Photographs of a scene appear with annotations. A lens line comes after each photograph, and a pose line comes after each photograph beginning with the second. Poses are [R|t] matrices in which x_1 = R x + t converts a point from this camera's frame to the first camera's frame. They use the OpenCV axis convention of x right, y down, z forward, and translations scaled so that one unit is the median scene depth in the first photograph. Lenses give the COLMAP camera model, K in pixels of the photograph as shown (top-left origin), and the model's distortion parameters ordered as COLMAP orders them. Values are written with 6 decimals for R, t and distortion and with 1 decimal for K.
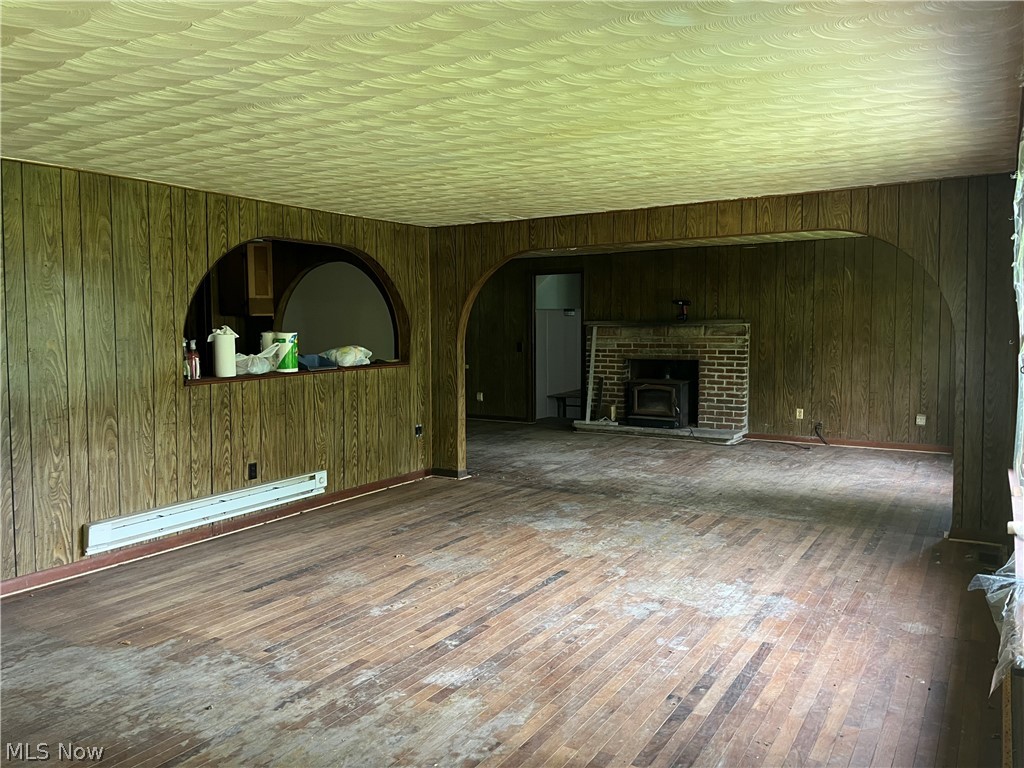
lens RADIAL K [[795.7, 0, 508.7], [0, 795.7, 380.0], [0, 0, 1]] dist [0.050758, -0.033684]
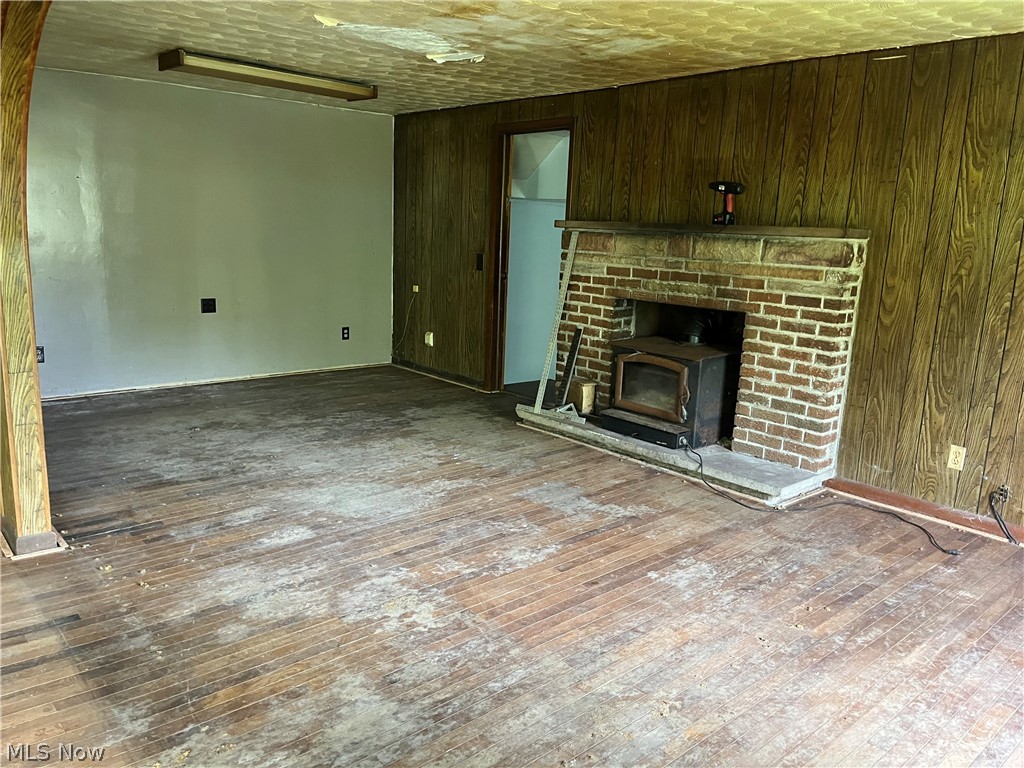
lens RADIAL K [[795.7, 0, 515.6], [0, 795.7, 386.5], [0, 0, 1]] dist [0.050758, -0.033684]
pose [[0.955116, 0.101575, -0.278273, 0.245563], [-0.065191, 0.988418, 0.137037, -0.037968], [0.288970, -0.112745, 0.950676, 0.507756]]
